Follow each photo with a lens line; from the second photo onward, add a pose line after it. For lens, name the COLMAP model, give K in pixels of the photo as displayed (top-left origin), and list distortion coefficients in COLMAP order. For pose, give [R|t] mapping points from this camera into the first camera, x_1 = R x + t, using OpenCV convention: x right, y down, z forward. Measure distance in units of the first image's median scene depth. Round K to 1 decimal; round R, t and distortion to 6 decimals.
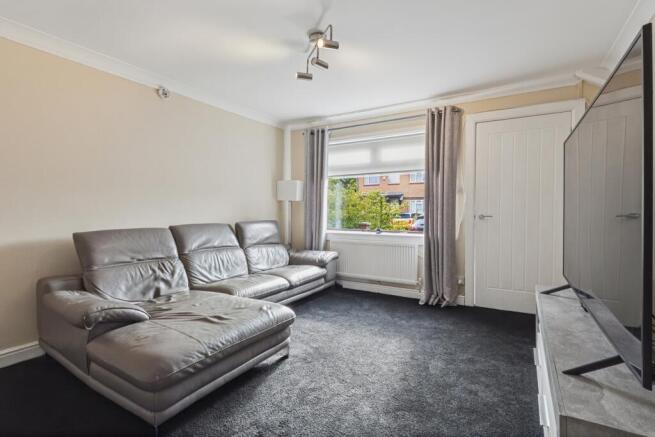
lens RADIAL K [[319.2, 0, 326.1], [0, 319.2, 216.8], [0, 0, 1]] dist [0.002481, 0.000017]
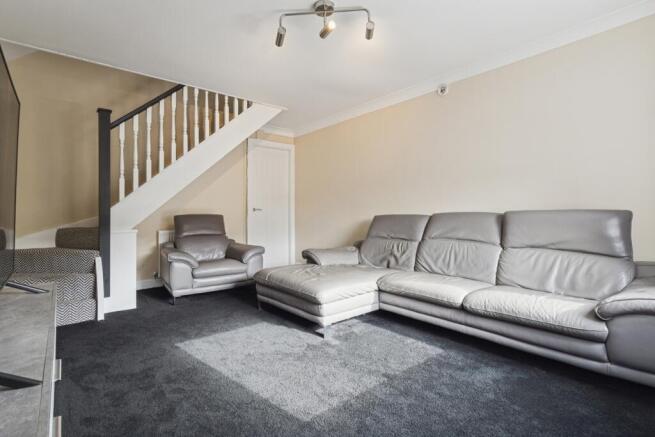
lens RADIAL K [[311.1, 0, 325.2], [0, 311.1, 211.9], [0, 0, 1]] dist [0.001578, 0.000192]
pose [[-0.327787, -0.007193, -0.944724, 0.538914], [-0.012375, 0.999918, -0.003319, 0.026905], [0.944670, 0.010604, -0.327850, 0.866119]]
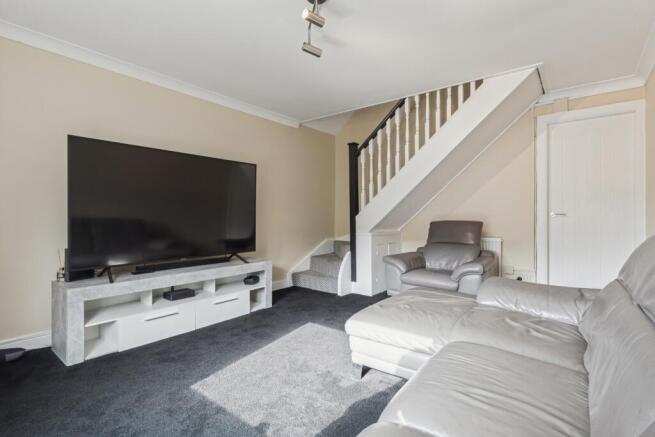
lens RADIAL K [[319.2, 0, 326.1], [0, 319.2, 216.8], [0, 0, 1]] dist [0.002481, 0.000017]
pose [[-0.992639, 0.000508, 0.121109, -0.089479], [0.002919, 0.999801, 0.019733, 0.000612], [-0.121075, 0.019941, -0.992443, 1.195709]]
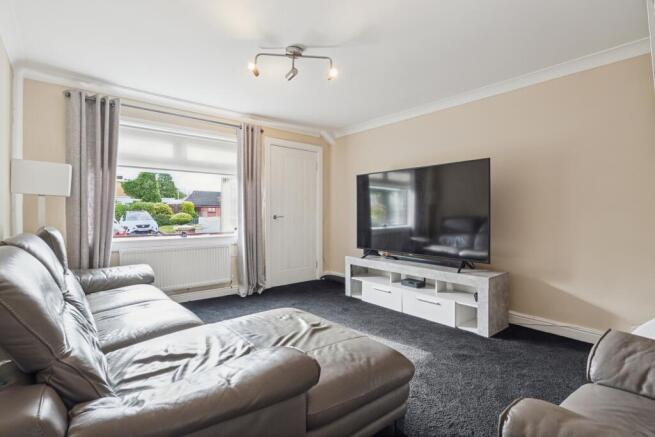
lens RADIAL K [[319.2, 0, 326.1], [0, 319.2, 216.8], [0, 0, 1]] dist [0.002481, 0.000017]
pose [[0.329264, -0.005472, 0.944222, -0.655291], [0.015358, 0.999882, 0.000439, -0.000366], [-0.944113, 0.014356, 0.329309, 0.359511]]
